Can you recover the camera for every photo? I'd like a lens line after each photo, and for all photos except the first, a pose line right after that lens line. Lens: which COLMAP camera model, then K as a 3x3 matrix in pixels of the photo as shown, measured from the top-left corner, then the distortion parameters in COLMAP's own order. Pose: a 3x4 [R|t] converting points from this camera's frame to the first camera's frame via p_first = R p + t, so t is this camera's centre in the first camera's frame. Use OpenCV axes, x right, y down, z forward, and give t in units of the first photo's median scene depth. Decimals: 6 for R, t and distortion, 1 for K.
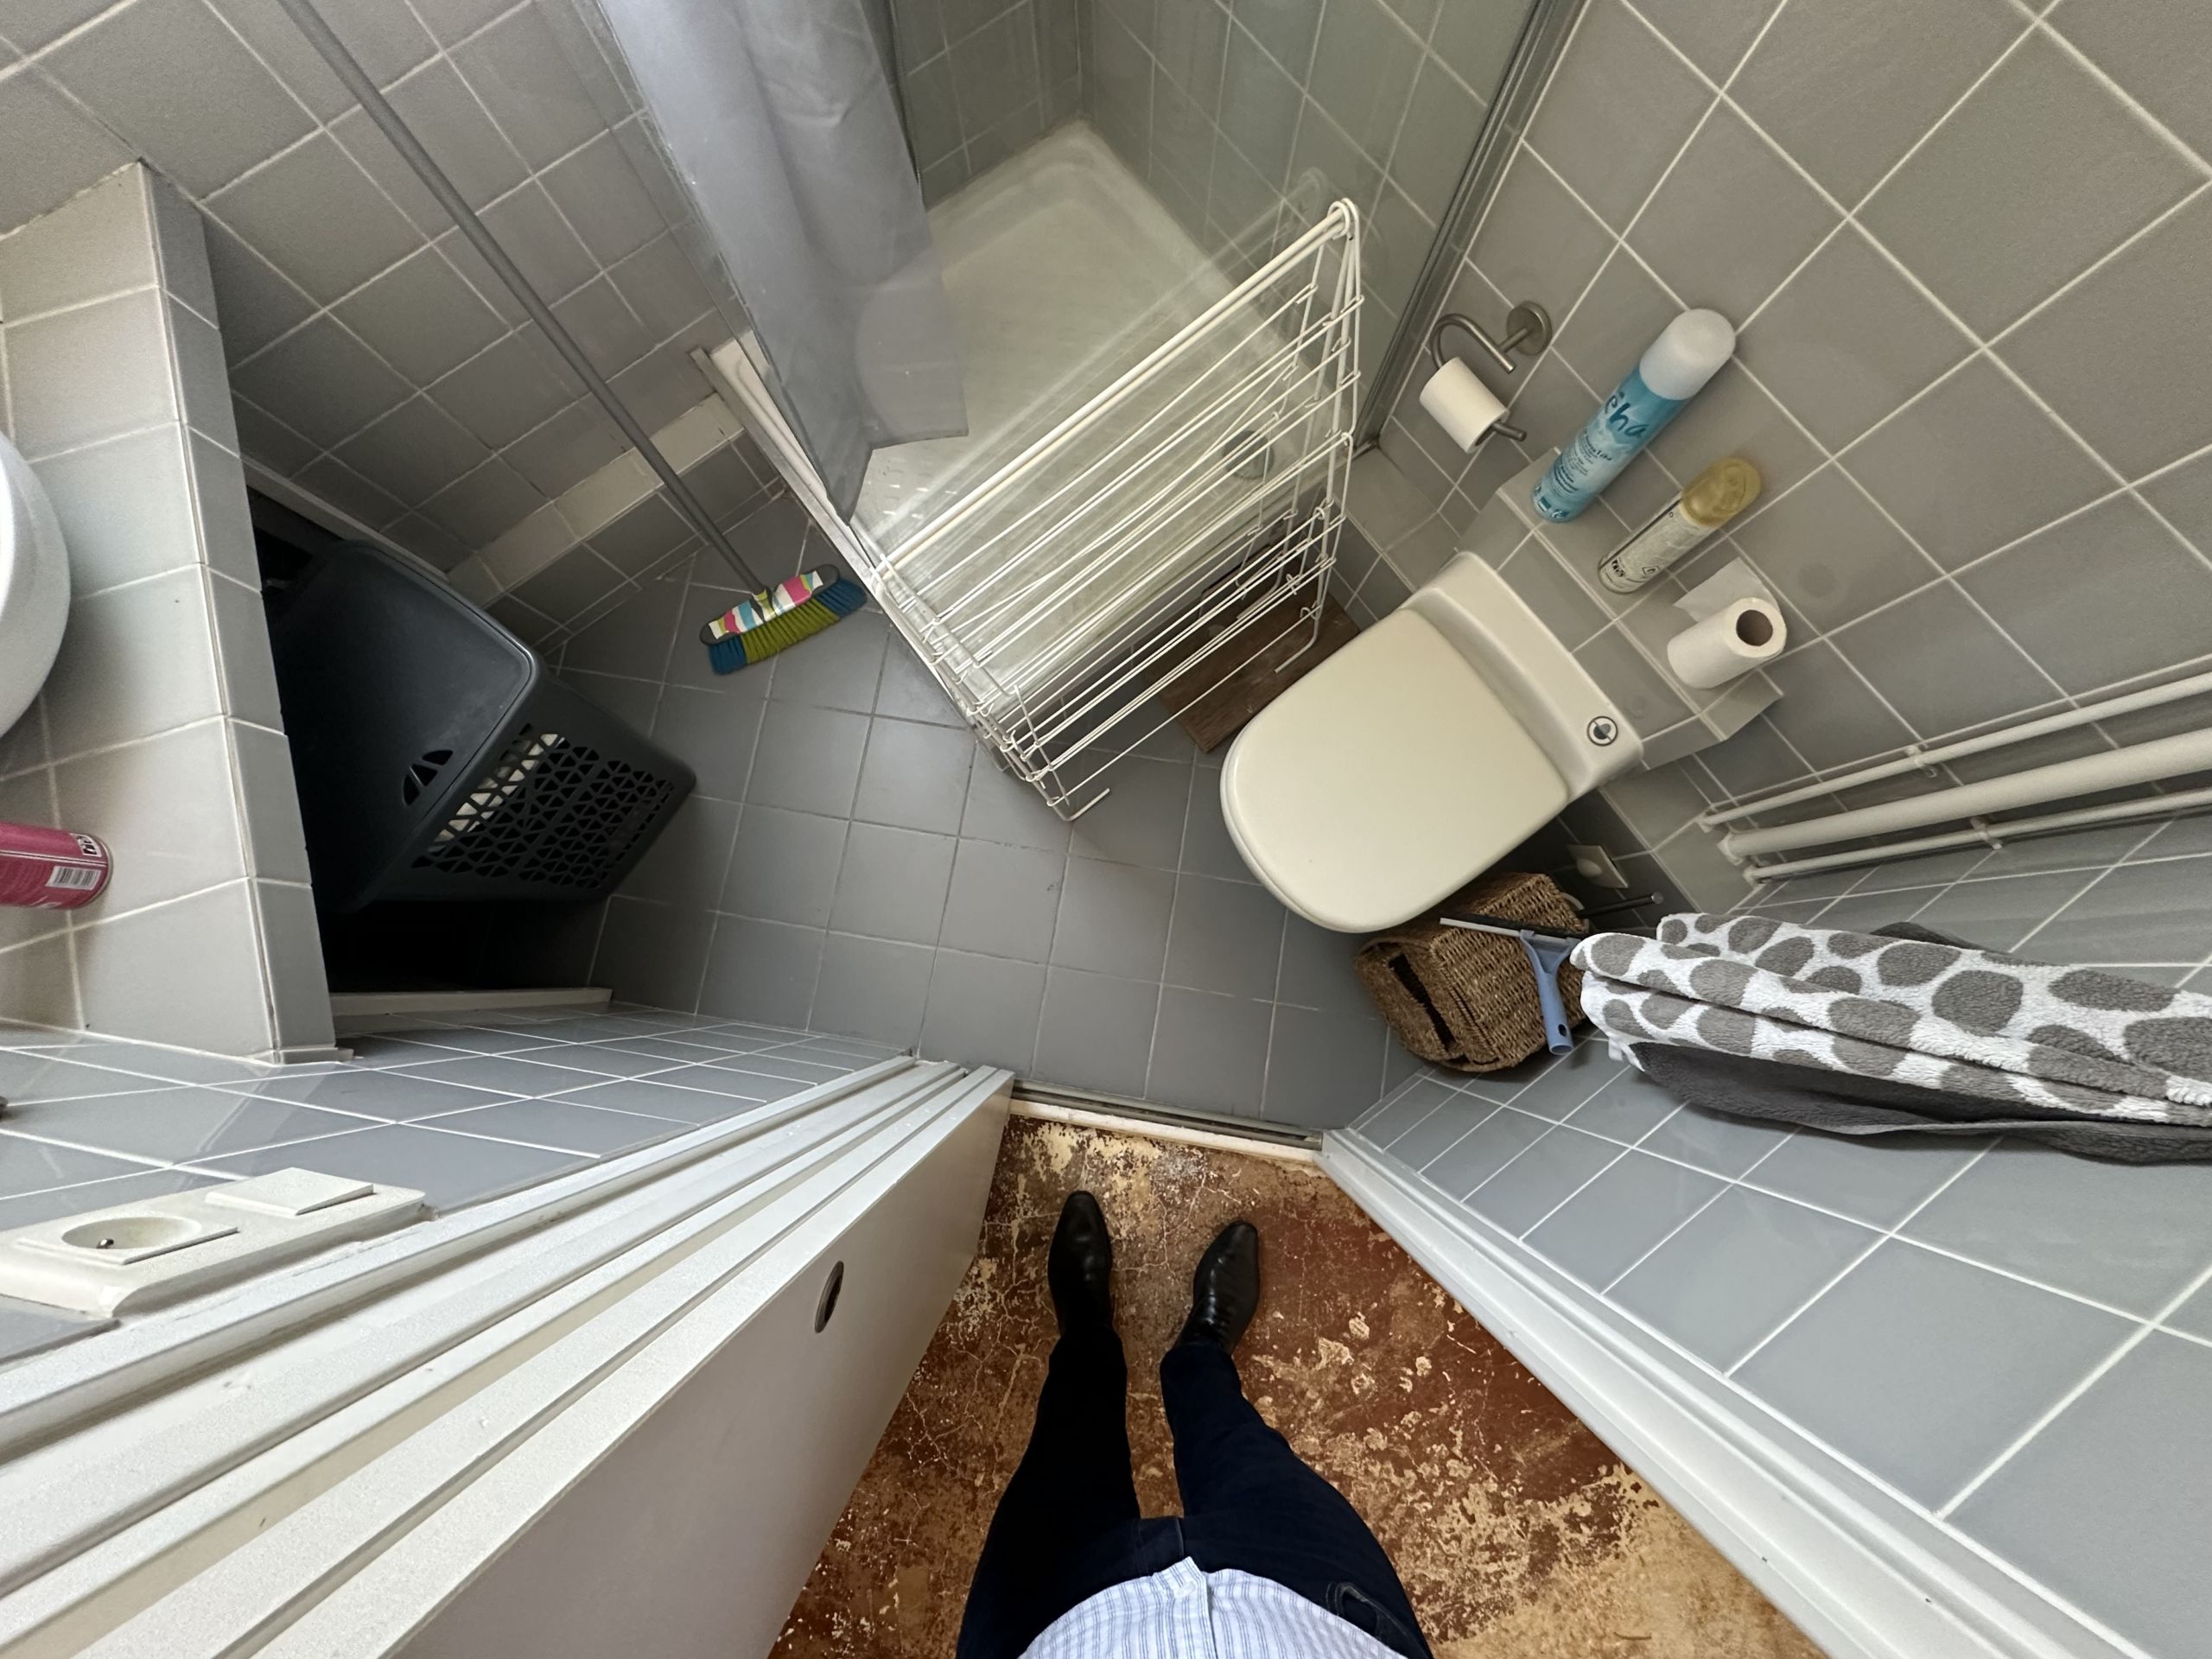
lens RADIAL K [[884.7, 0, 1103.2], [0, 884.7, 833.9], [0, 0, 1]] dist [-0.001463, -0.000120]
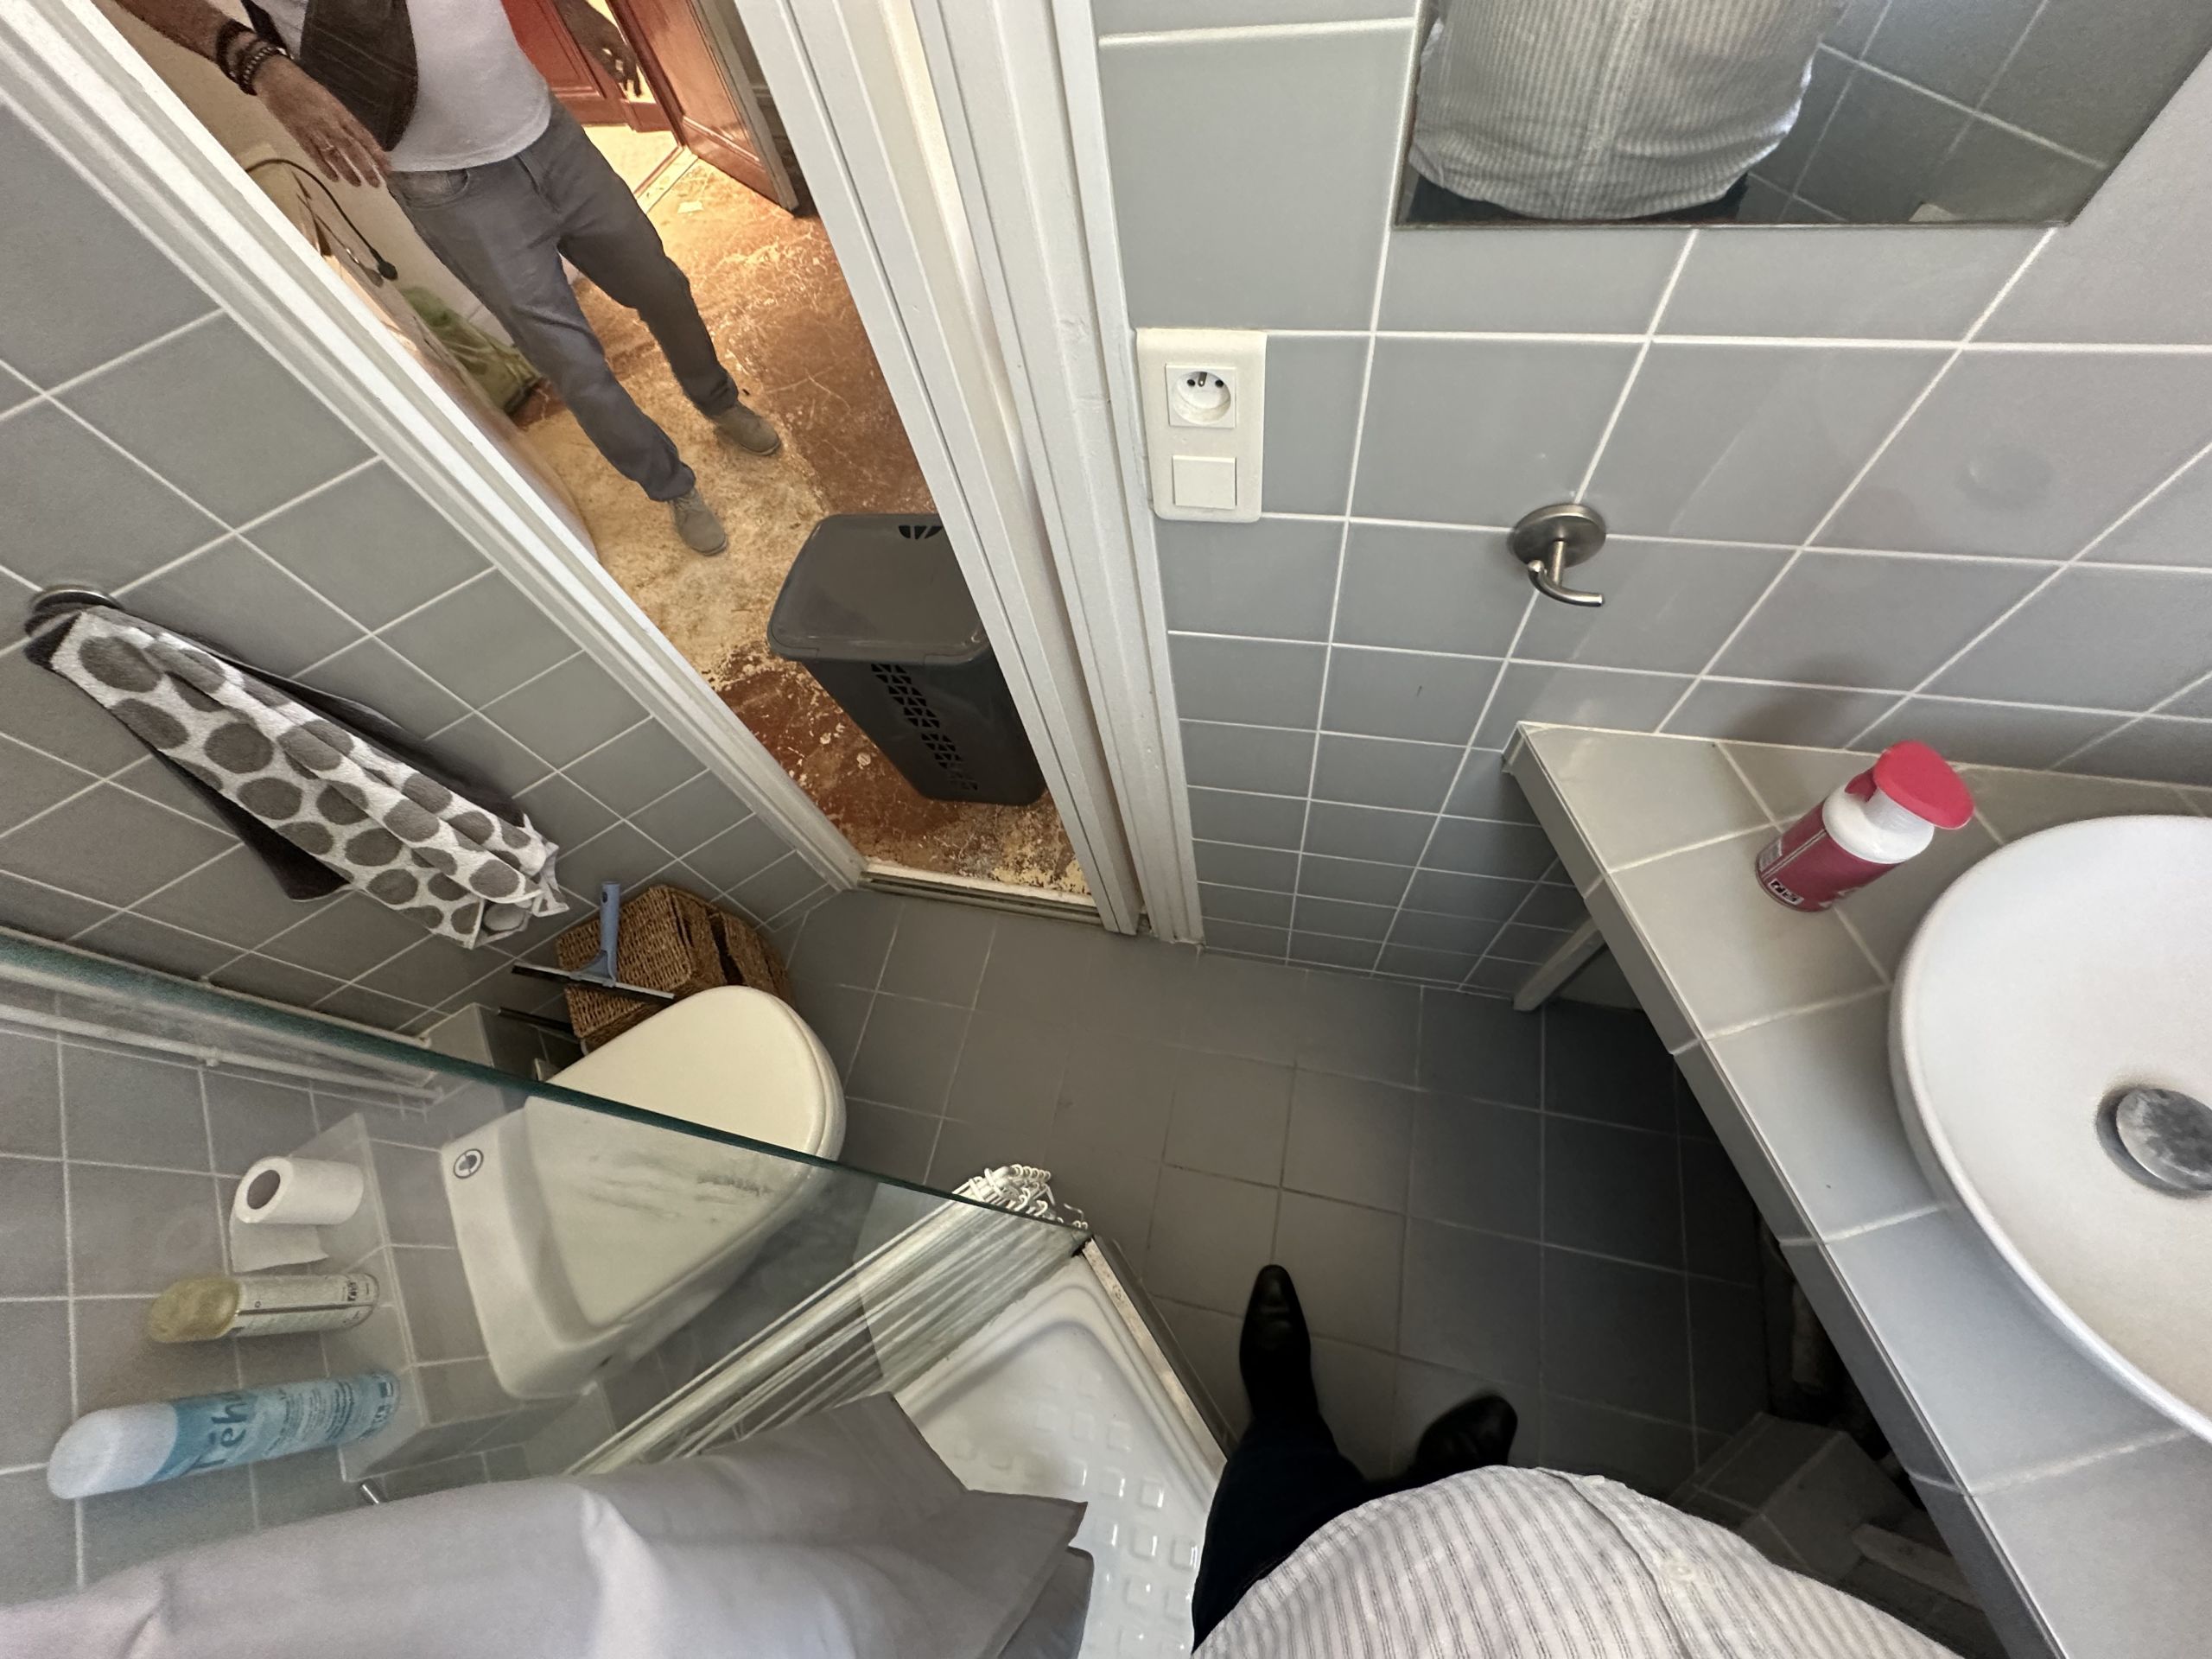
lens RADIAL K [[884.7, 0, 1105.6], [0, 884.7, 828.3], [0, 0, 1]] dist [-0.001463, -0.000120]
pose [[-0.986400, 0.023052, 0.162737, -0.358699], [0.076473, -0.812053, 0.578552, -0.343938], [0.145487, 0.583128, 0.799246, 0.045626]]
